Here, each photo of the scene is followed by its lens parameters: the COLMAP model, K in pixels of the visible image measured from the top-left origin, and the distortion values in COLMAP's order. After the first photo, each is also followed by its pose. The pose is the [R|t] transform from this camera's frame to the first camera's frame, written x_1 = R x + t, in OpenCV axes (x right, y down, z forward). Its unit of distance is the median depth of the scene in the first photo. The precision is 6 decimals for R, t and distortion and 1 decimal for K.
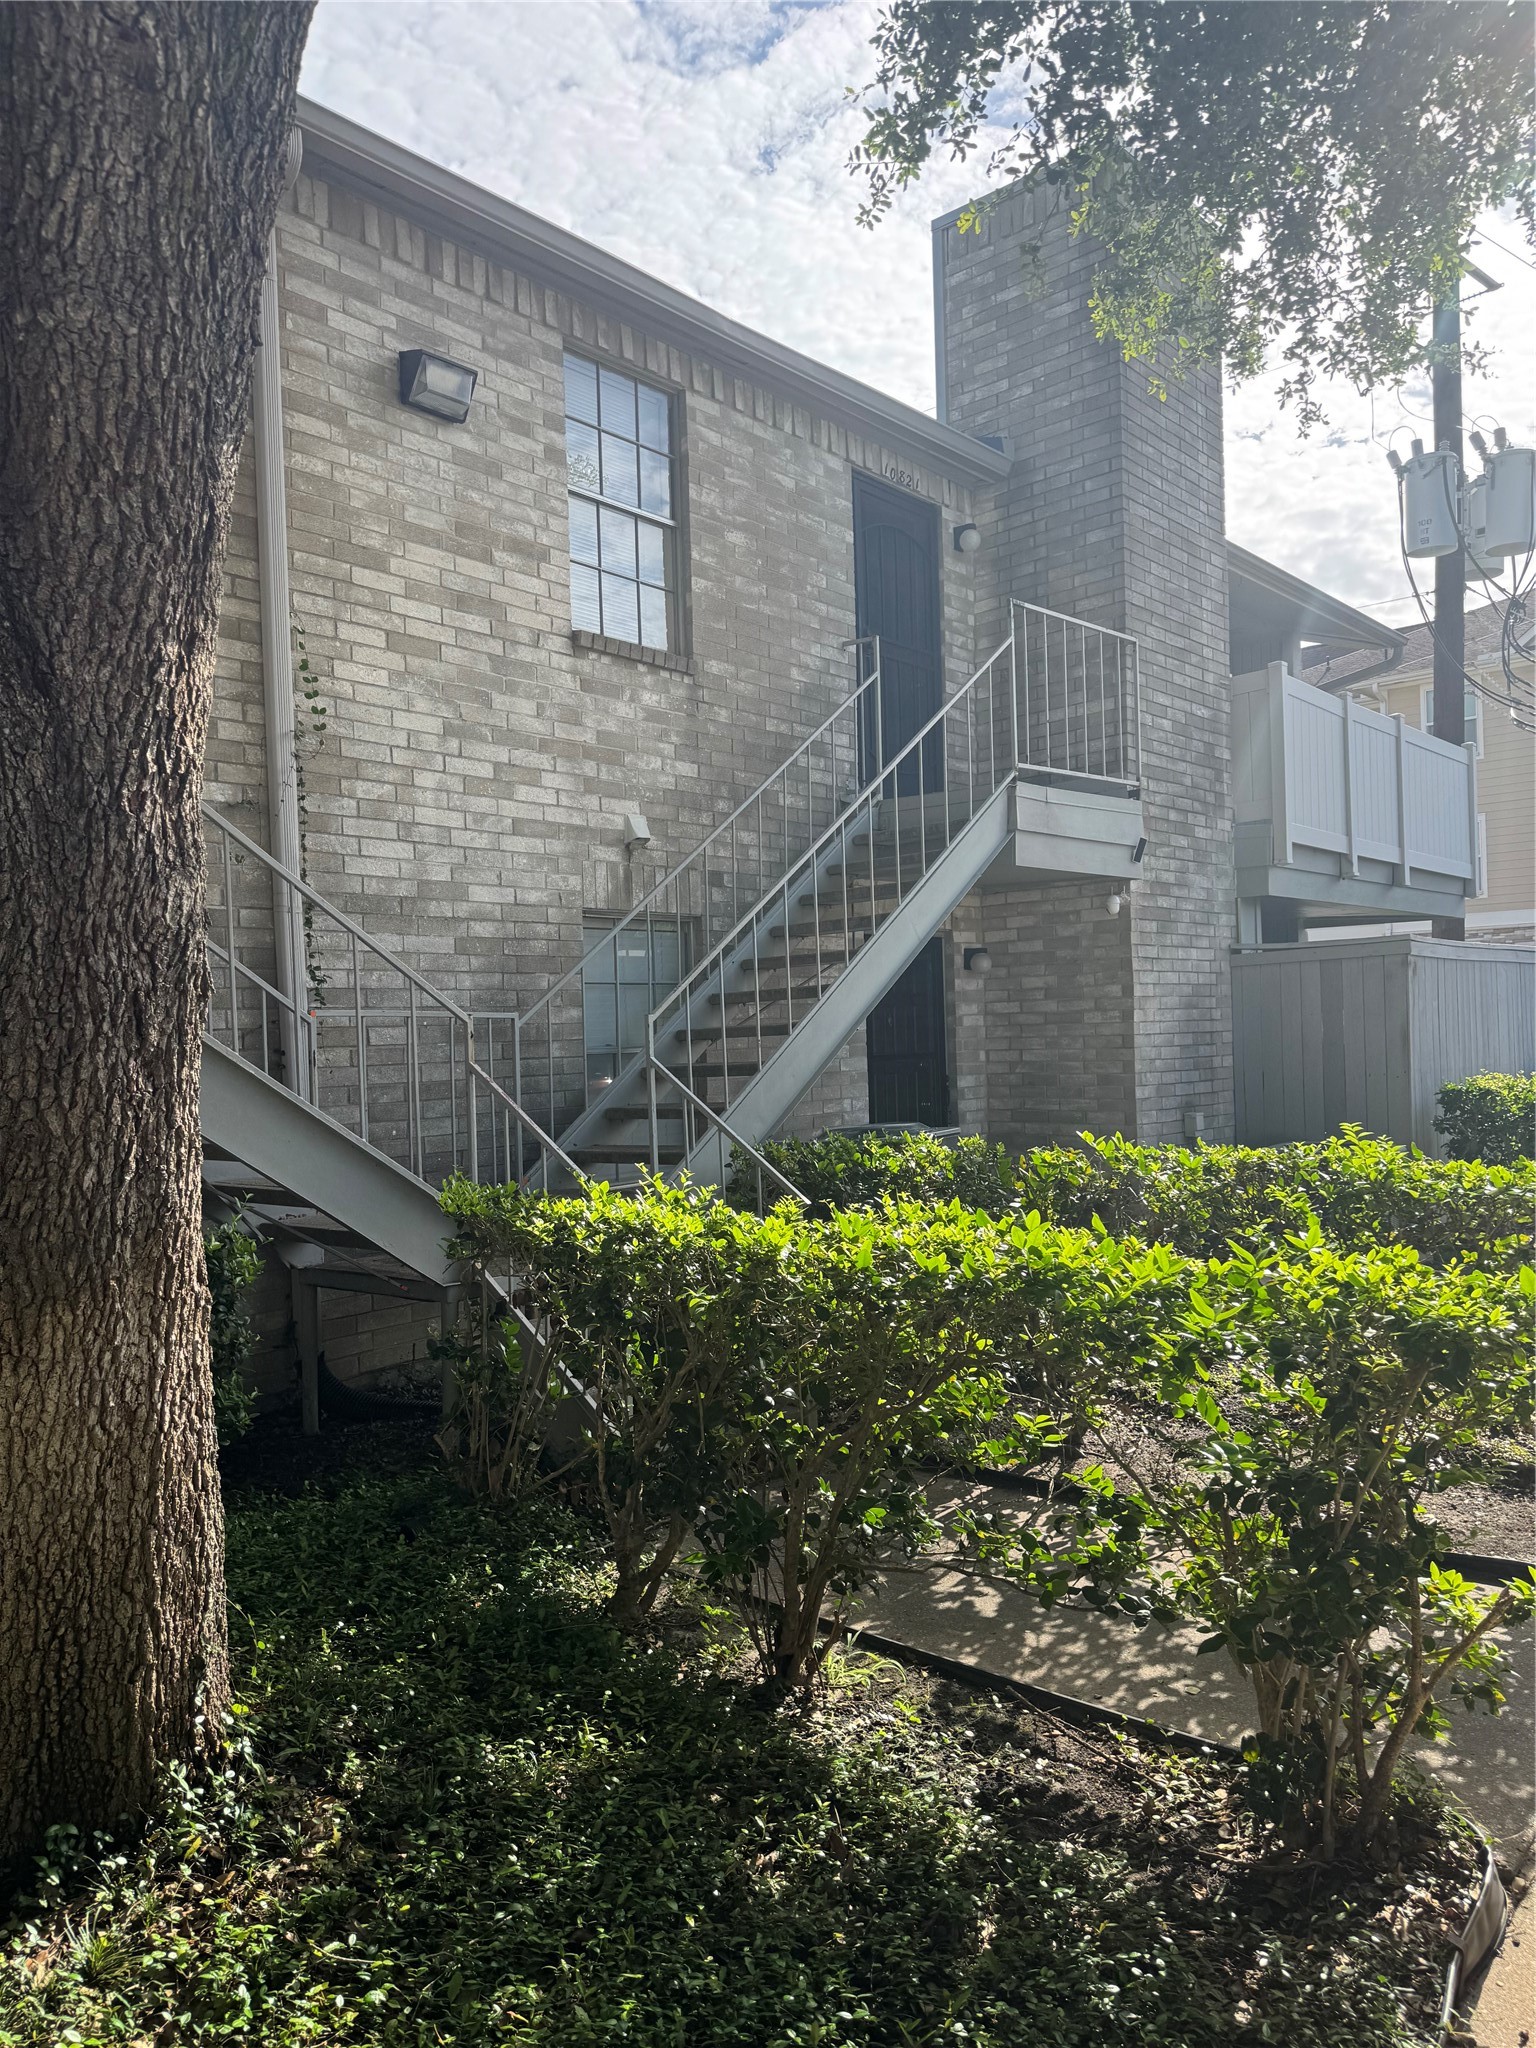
lens RADIAL K [[1413.8, 0, 768.0], [0, 1413.8, 1024.0], [0, 0, 1]] dist [0.001319, -0.012539]
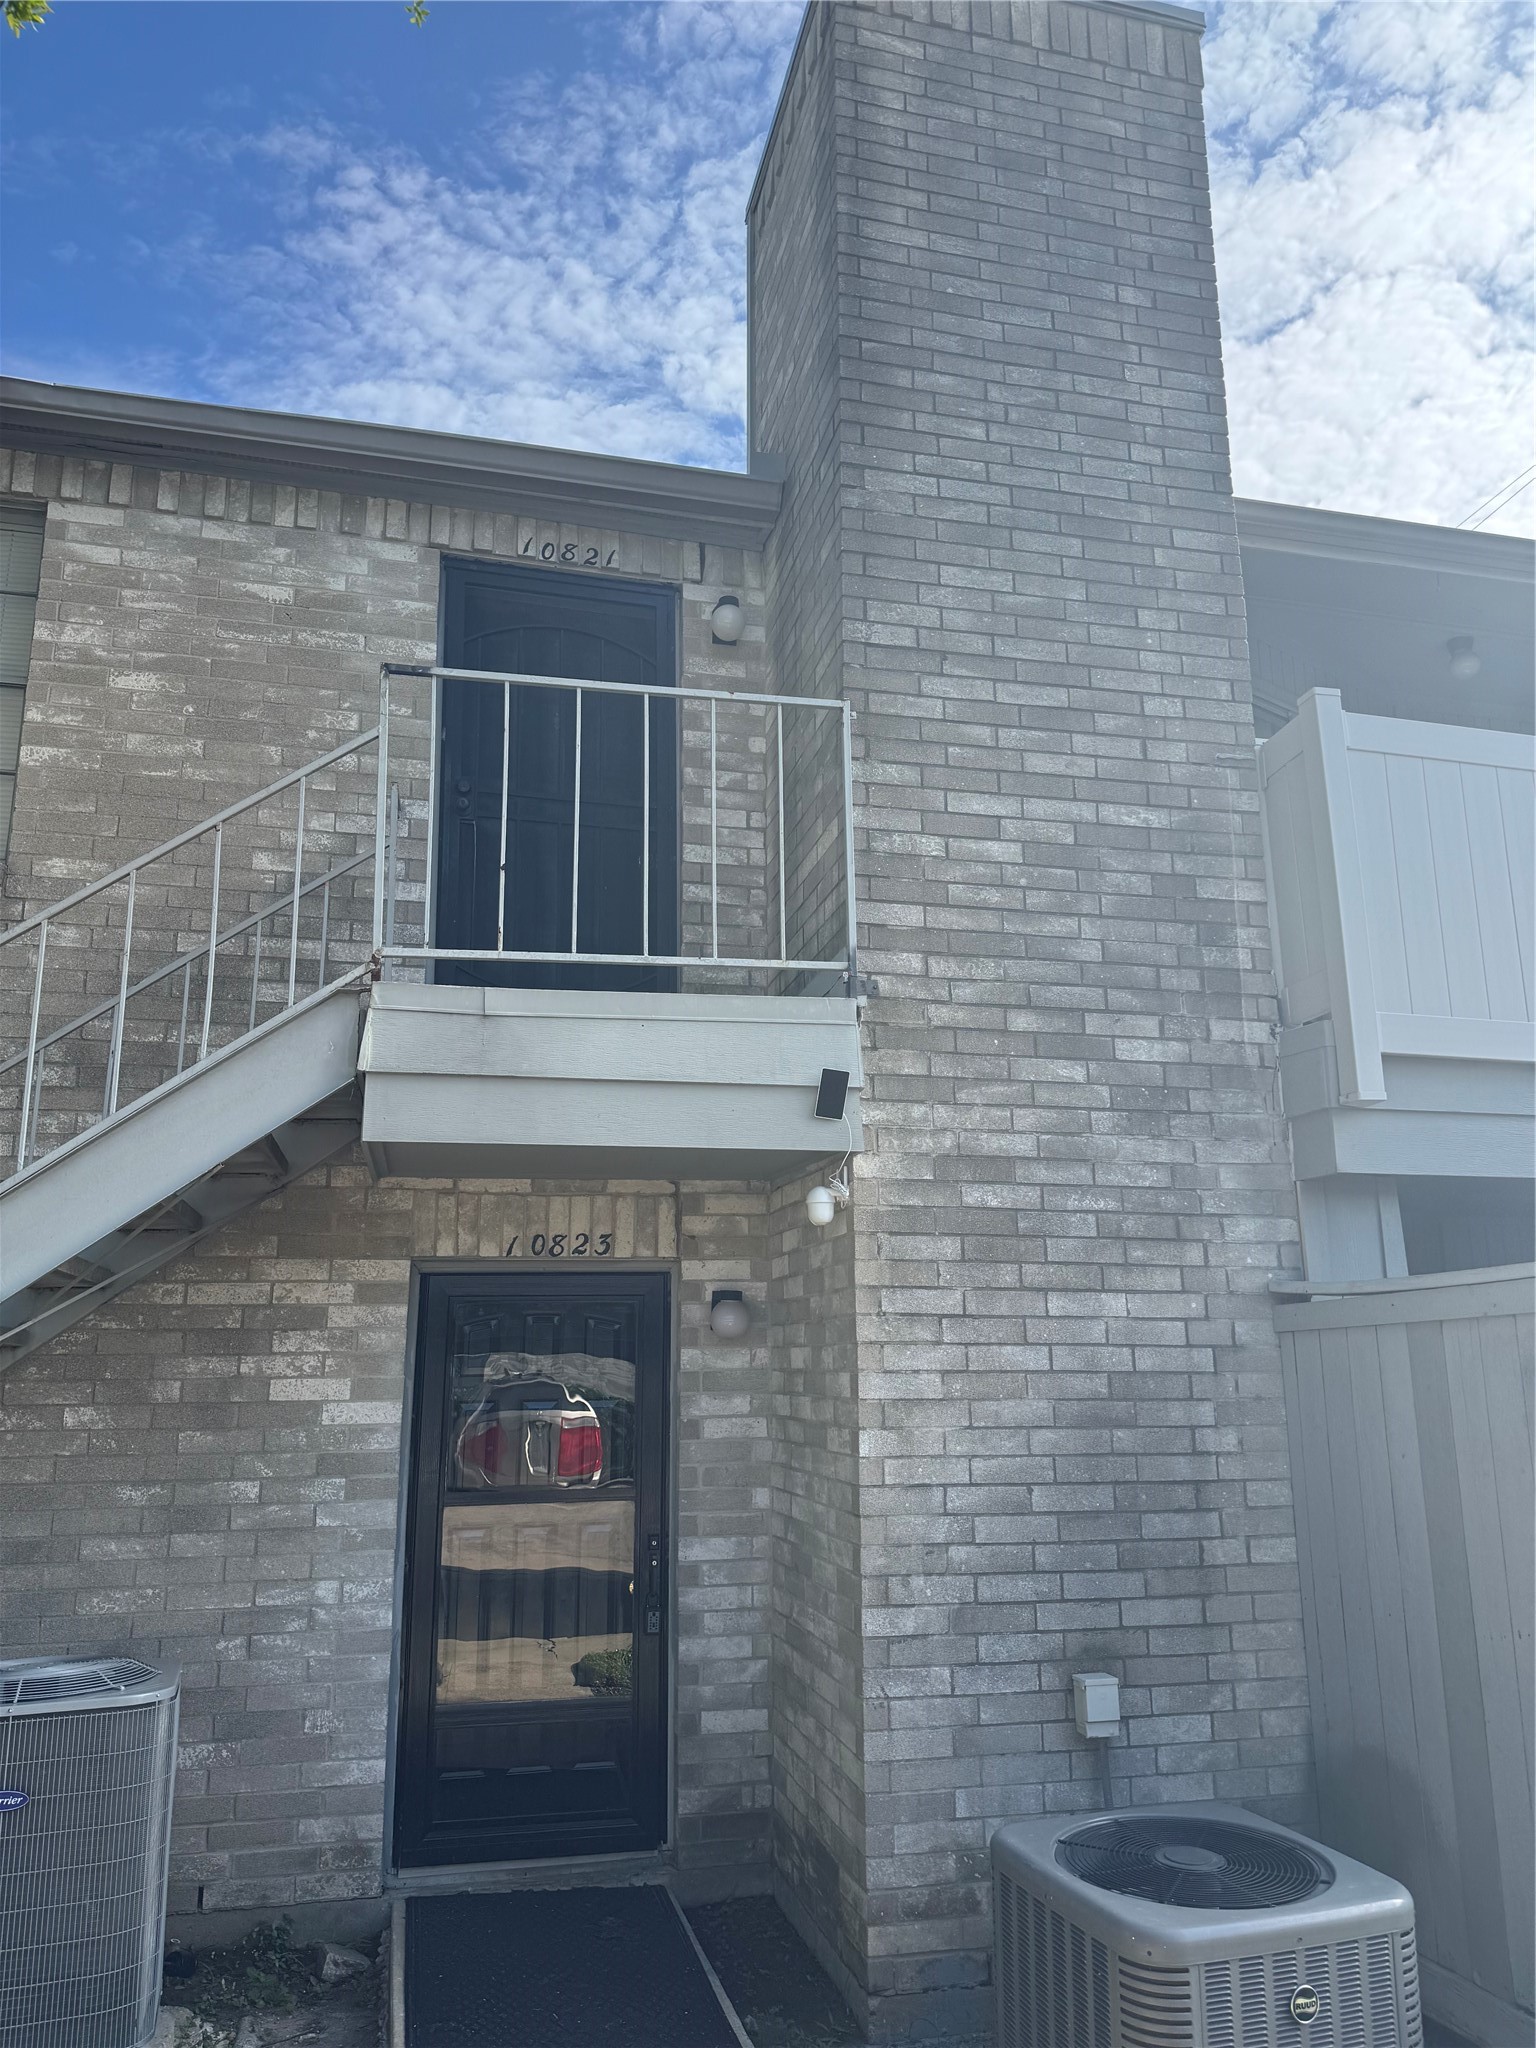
lens RADIAL K [[1414.9, 0, 769.0], [0, 1414.9, 1028.9], [0, 0, 1]] dist [0.016878, -0.027509]
pose [[0.816431, -0.102716, -0.568235, 1.022206], [-0.024514, 0.976999, -0.211828, -0.077205], [0.576923, 0.186873, 0.795134, 1.144921]]
